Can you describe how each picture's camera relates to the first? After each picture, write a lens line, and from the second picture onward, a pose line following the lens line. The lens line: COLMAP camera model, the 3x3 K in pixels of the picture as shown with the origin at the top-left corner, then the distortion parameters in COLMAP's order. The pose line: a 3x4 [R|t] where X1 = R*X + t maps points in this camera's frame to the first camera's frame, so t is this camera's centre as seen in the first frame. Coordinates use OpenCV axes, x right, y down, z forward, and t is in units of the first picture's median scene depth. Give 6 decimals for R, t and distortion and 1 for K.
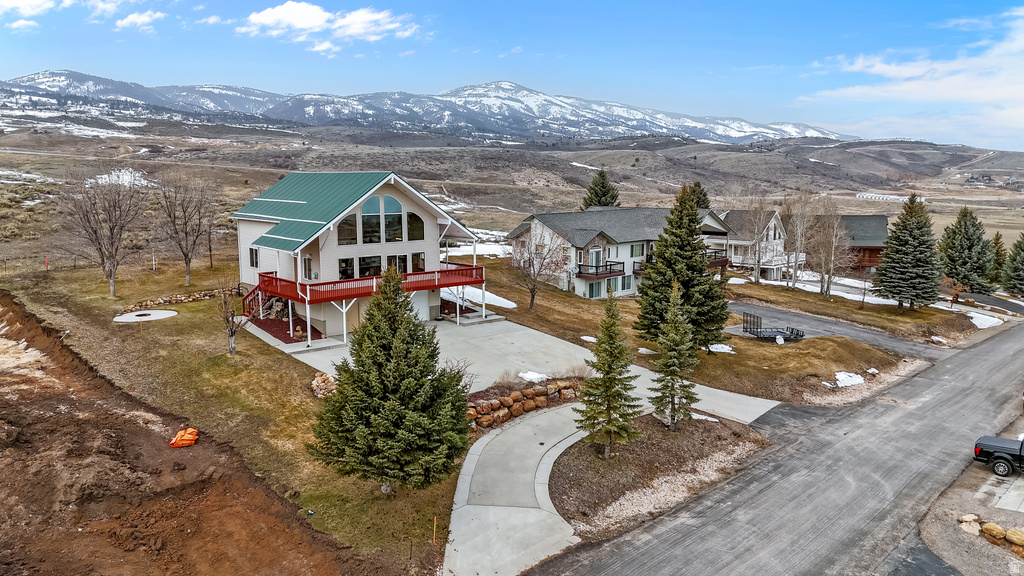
lens RADIAL K [[748.0, 0, 512.0], [0, 748.0, 287.1], [0, 0, 1]] dist [0.084449, -0.079172]
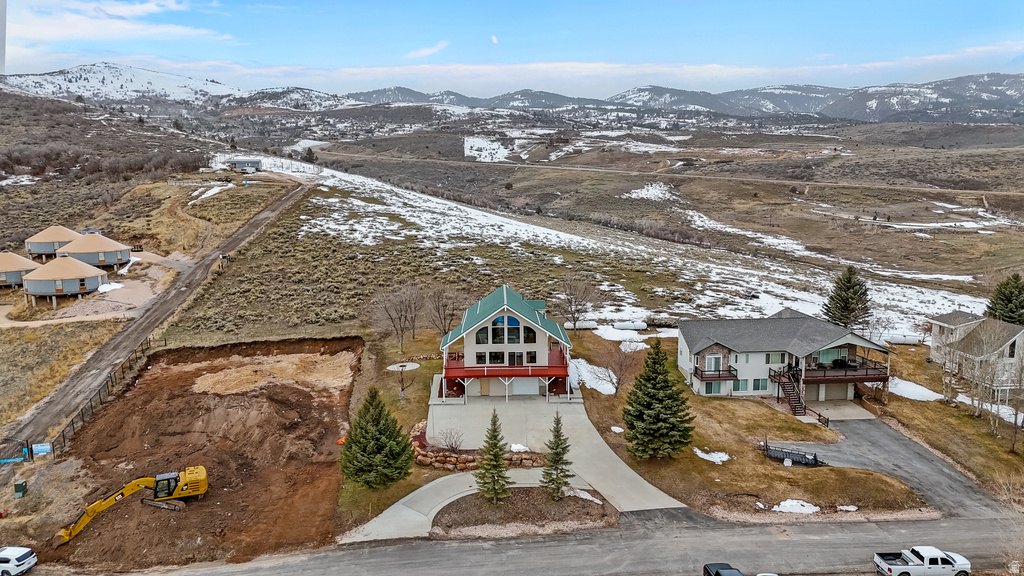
lens RADIAL K [[748.0, 0, 512.0], [0, 748.0, 287.1], [0, 0, 1]] dist [0.084449, -0.079172]
pose [[0.765534, 0.088545, -0.637274, 0.832545], [-0.085818, 0.995687, 0.035255, -0.232638], [0.637647, 0.027701, 0.769831, -0.238583]]
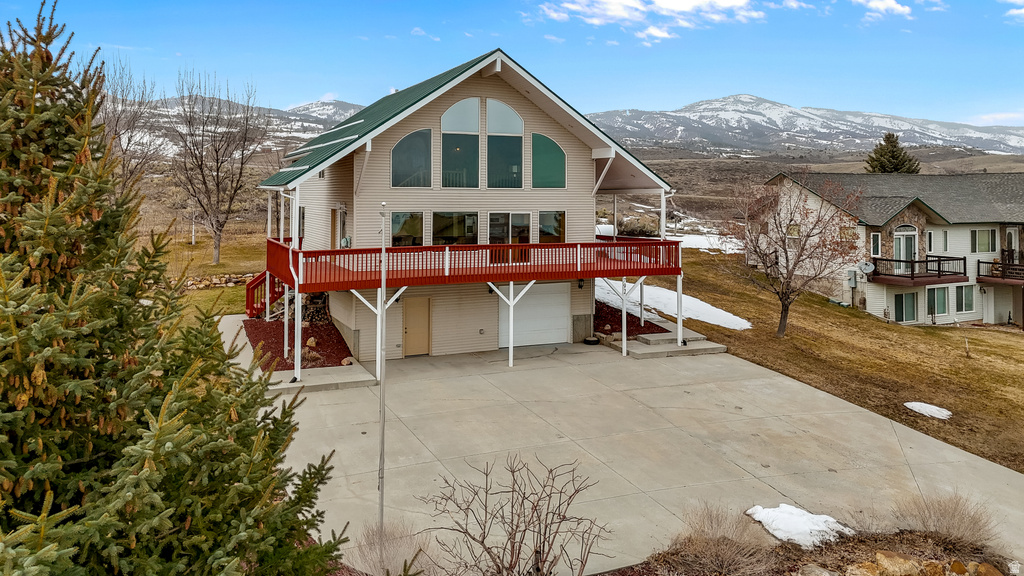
lens RADIAL K [[781.0, 0, 514.3], [0, 781.0, 208.6], [0, 0, 1]] dist [0.095254, -0.085513]
pose [[0.957479, 0.008639, -0.288374, 0.006853], [-0.045514, 0.991558, -0.121412, 0.020371], [0.284891, 0.129374, 0.949789, 0.470535]]
